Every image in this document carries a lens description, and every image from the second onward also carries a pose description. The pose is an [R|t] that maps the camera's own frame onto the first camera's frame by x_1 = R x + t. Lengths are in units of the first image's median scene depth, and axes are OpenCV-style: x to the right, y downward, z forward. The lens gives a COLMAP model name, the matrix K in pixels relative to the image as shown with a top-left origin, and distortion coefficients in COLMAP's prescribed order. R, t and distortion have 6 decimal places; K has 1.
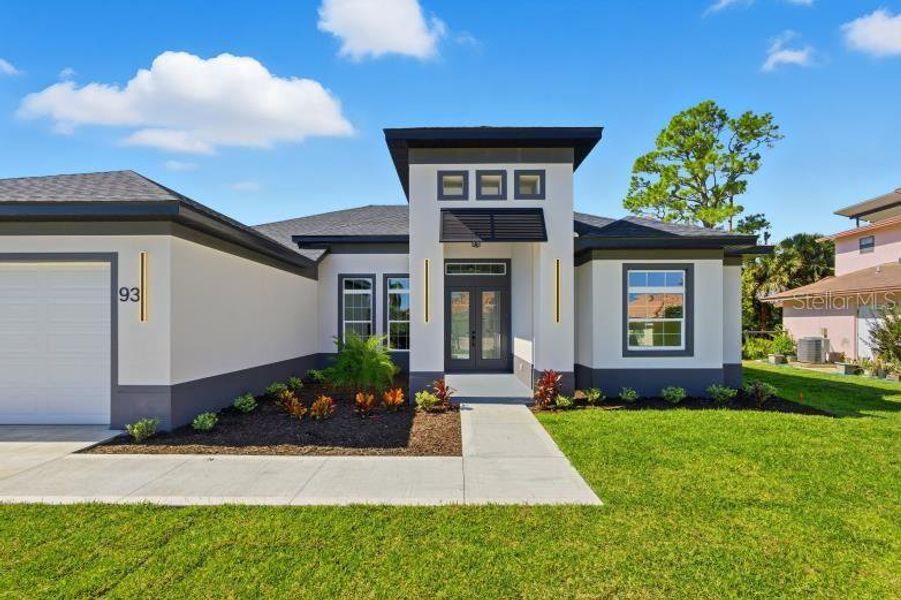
lens RADIAL K [[402.4, 0, 450.5], [0, 402.4, 324.3], [0, 0, 1]] dist [-0.002343, -0.000321]
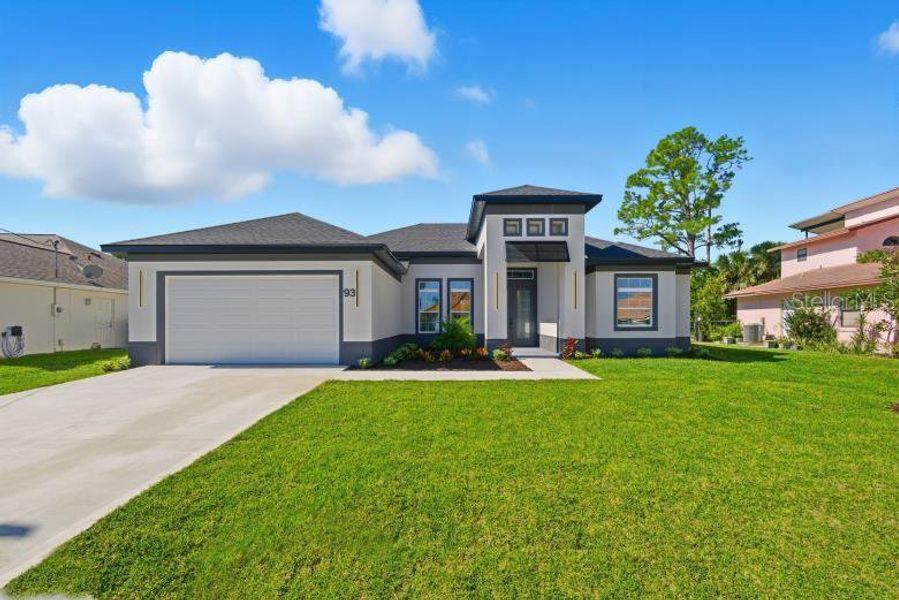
lens RADIAL K [[401.5, 0, 449.5], [0, 401.5, 324.2], [0, 0, 1]] dist [-0.002343, -0.000321]
pose [[0.999982, -0.000601, 0.005921, -0.135245], [0.000577, 0.999991, 0.004101, 0.025366], [-0.005923, -0.004098, 0.999974, -0.337859]]
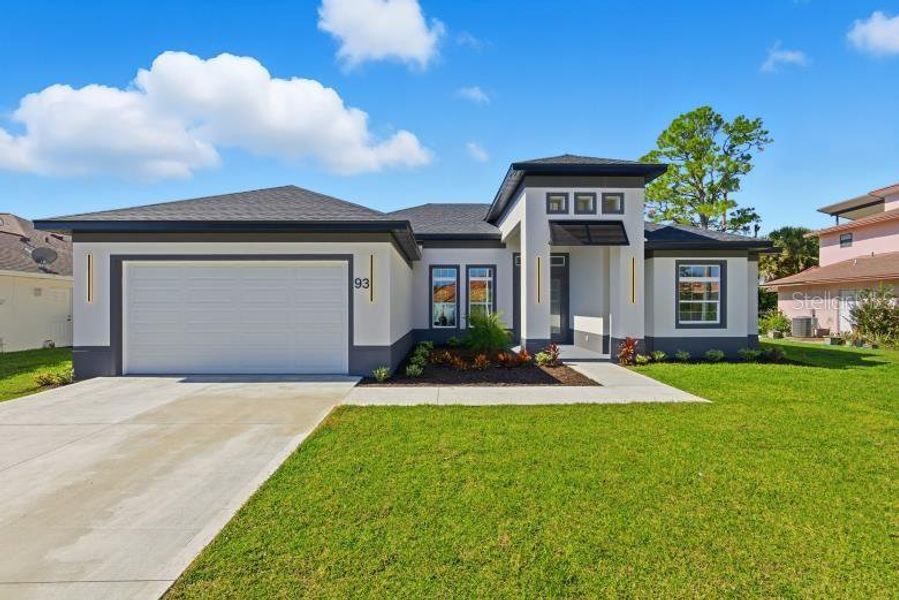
lens RADIAL K [[400.3, 0, 449.8], [0, 400.3, 309.9], [0, 0, 1]] dist [-0.000355, 0.000128]
pose [[0.999549, -0.000454, 0.030030, -0.204357], [0.000366, 0.999996, 0.002905, 0.007199], [-0.030031, -0.002892, 0.999545, -0.180287]]
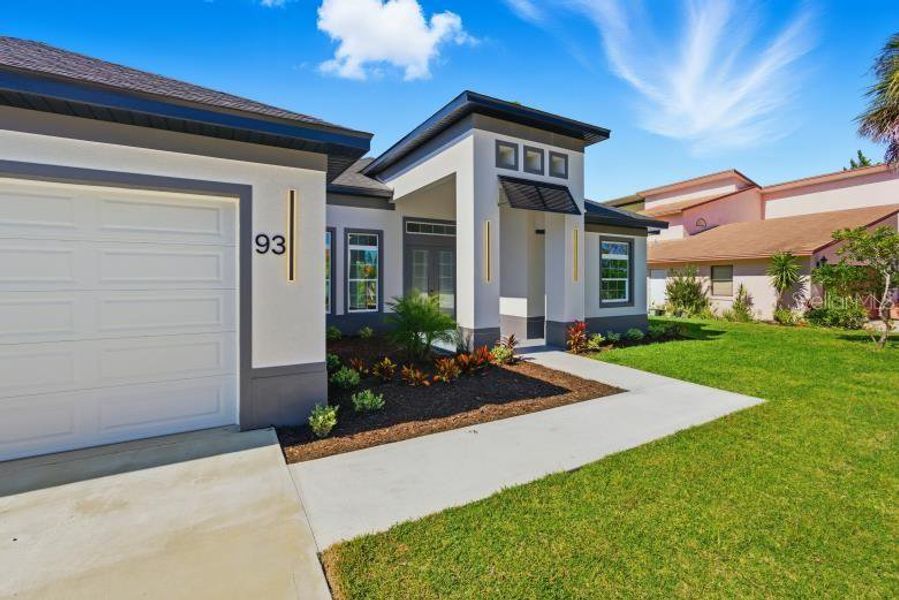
lens RADIAL K [[404.9, 0, 447.6], [0, 404.9, 280.6], [0, 0, 1]] dist [-0.000624, -0.000054]
pose [[0.859277, 0.000932, 0.511510, -0.351384], [0.001470, 0.999990, -0.004292, -0.001202], [-0.511508, 0.004440, 0.859267, 0.073042]]
